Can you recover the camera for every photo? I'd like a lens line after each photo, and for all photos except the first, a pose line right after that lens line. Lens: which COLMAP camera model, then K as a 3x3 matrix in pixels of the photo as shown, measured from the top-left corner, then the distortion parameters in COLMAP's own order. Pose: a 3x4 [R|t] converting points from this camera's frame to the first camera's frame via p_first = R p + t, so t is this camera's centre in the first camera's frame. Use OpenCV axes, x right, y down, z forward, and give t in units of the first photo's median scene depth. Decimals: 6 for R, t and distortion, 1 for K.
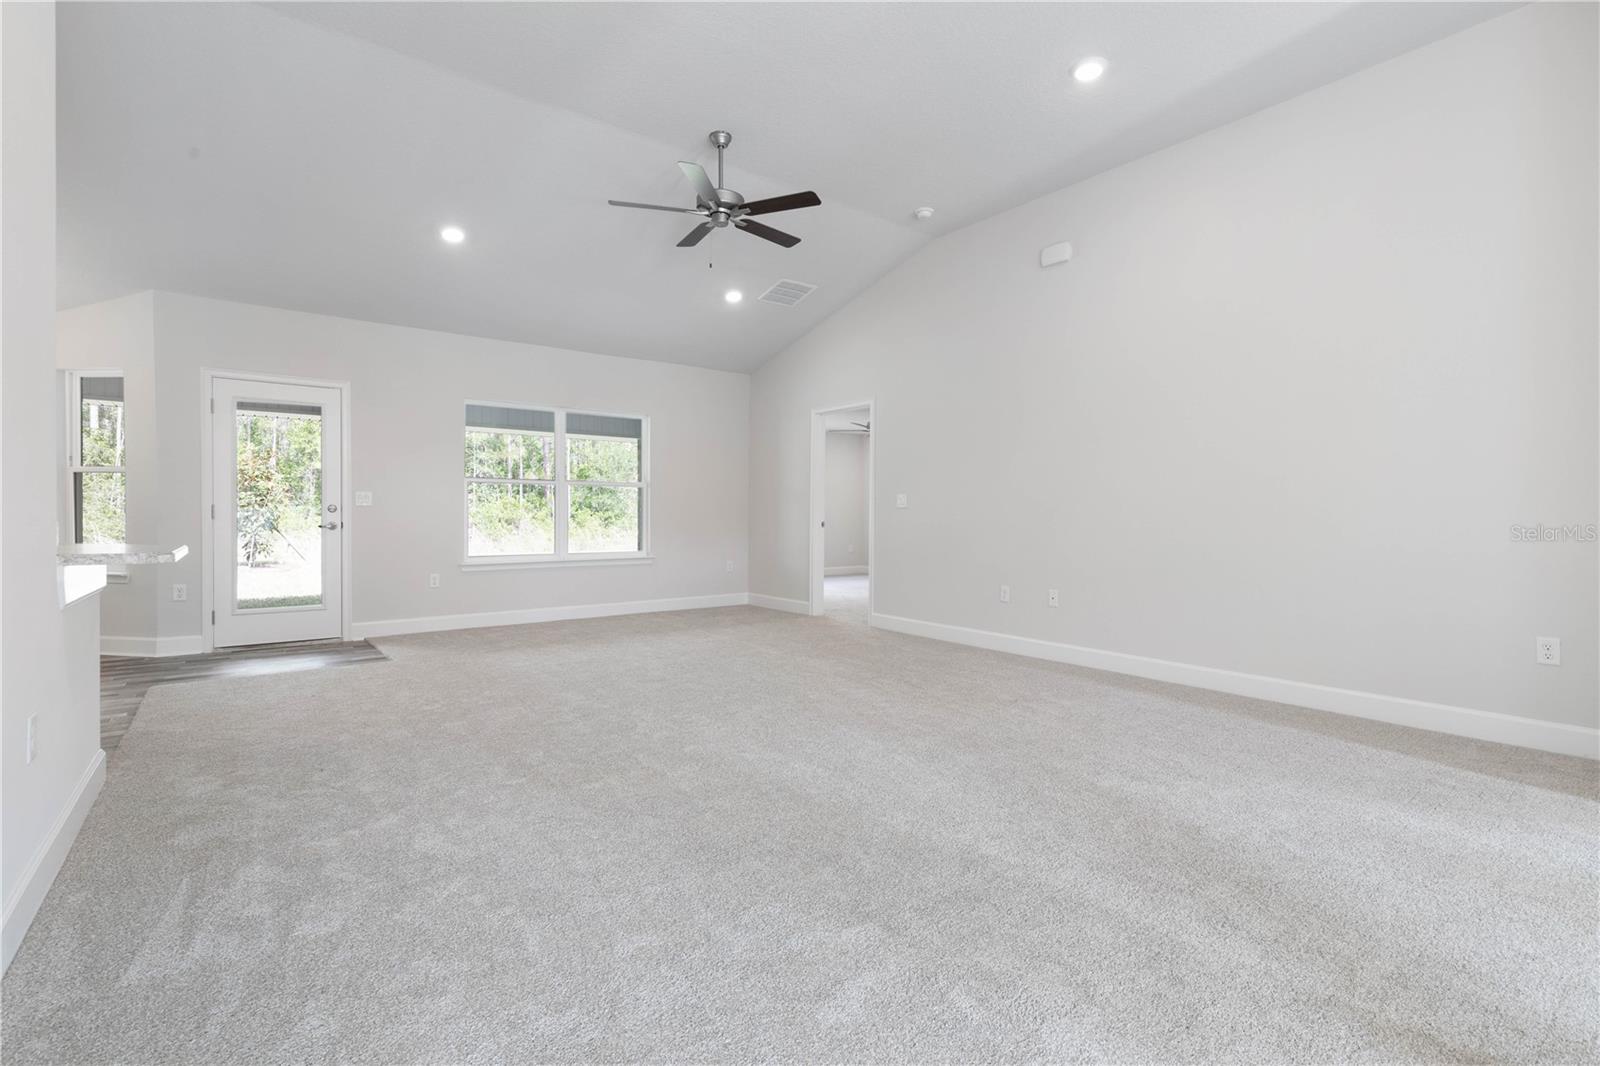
lens RADIAL K [[732.3, 0, 821.2], [0, 732.3, 508.8], [0, 0, 1]] dist [0.001002, 0.000062]
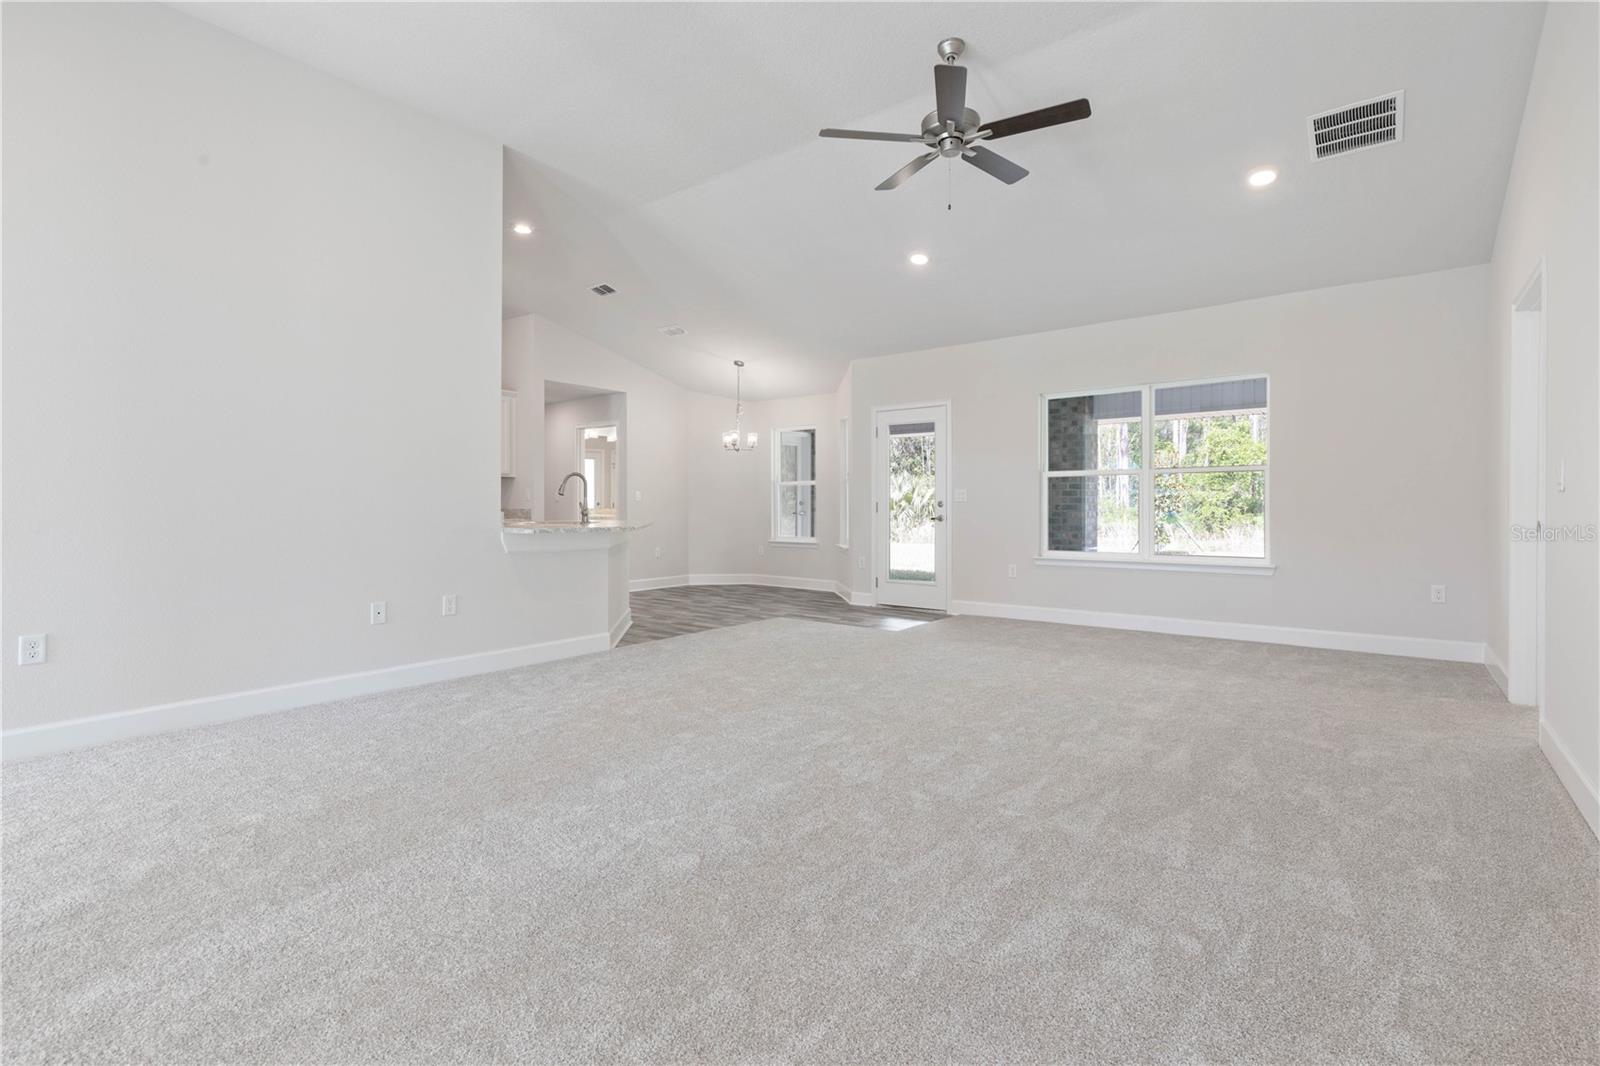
lens RADIAL K [[732.3, 0, 821.2], [0, 732.3, 508.8], [0, 0, 1]] dist [0.001002, 0.000062]
pose [[0.241459, -0.002102, -0.970409, 0.456960], [0.009007, 0.999959, 0.000075, 0.005116], [0.970369, -0.008758, 0.241468, 0.488045]]
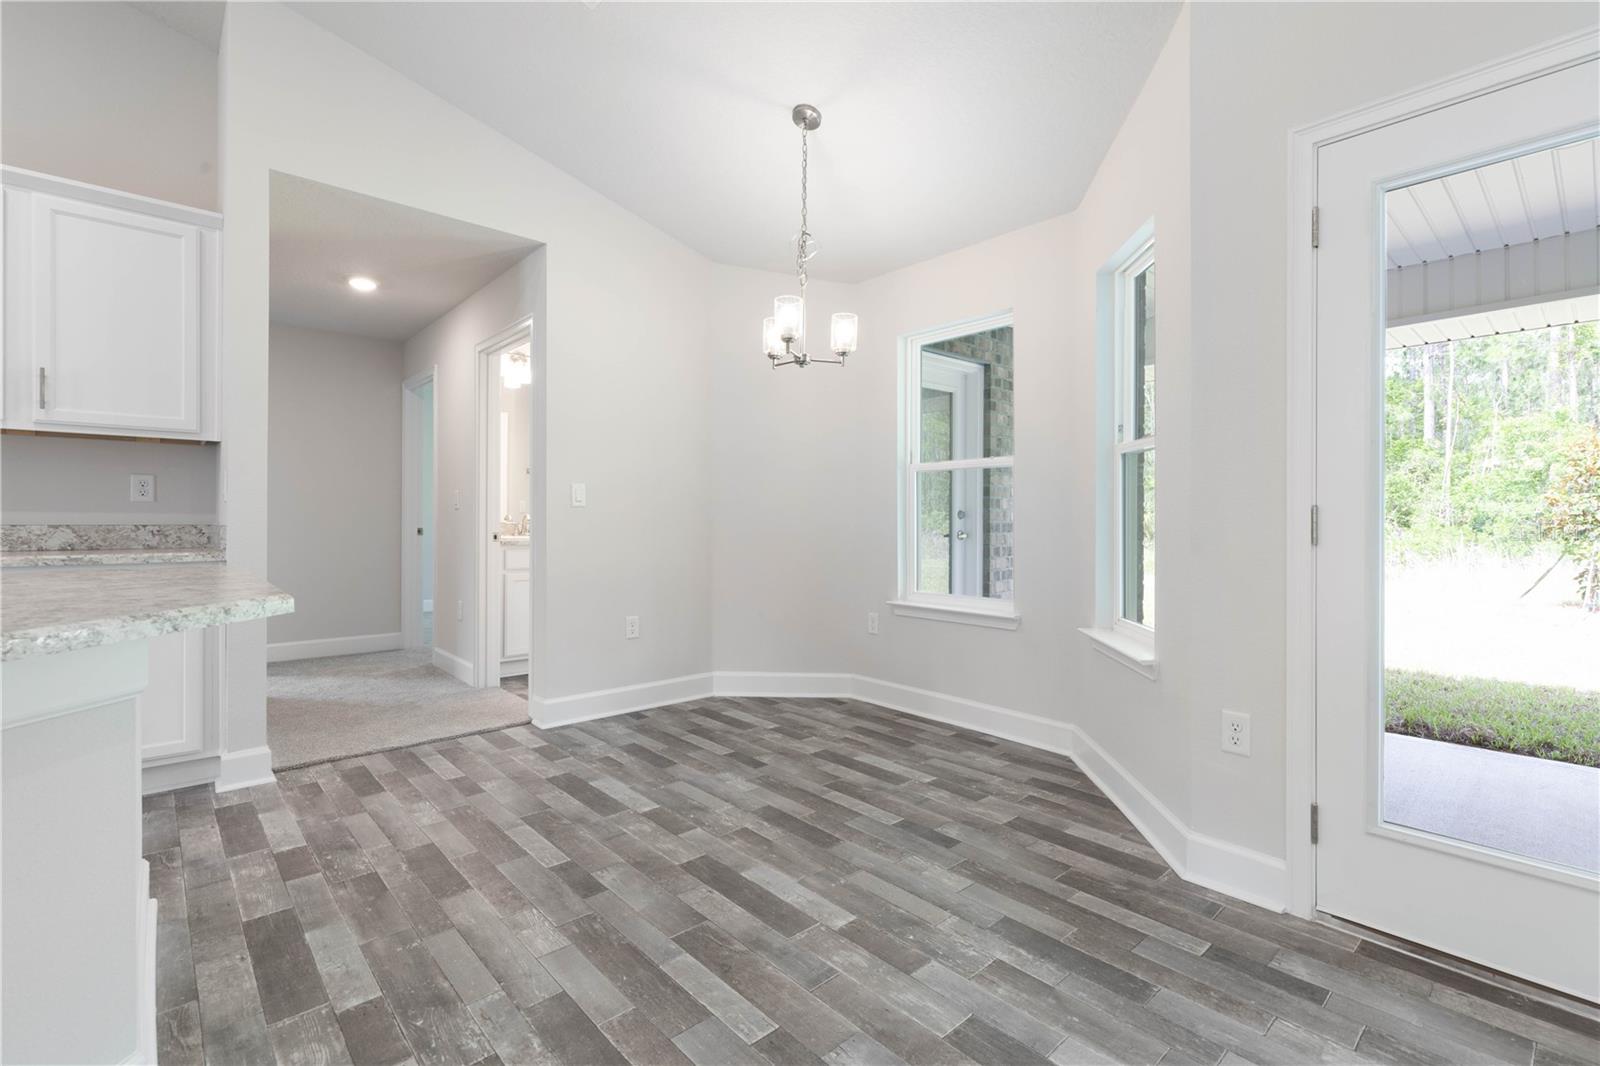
lens RADIAL K [[723.7, 0, 839.2], [0, 723.7, 532.3], [0, 0, 1]] dist [0.017481, 0.000066]
pose [[0.090026, 0.010140, -0.995888, -0.439832], [0.004863, 0.999932, 0.010621, 0.002347], [0.995928, -0.005799, 0.089970, 0.651814]]
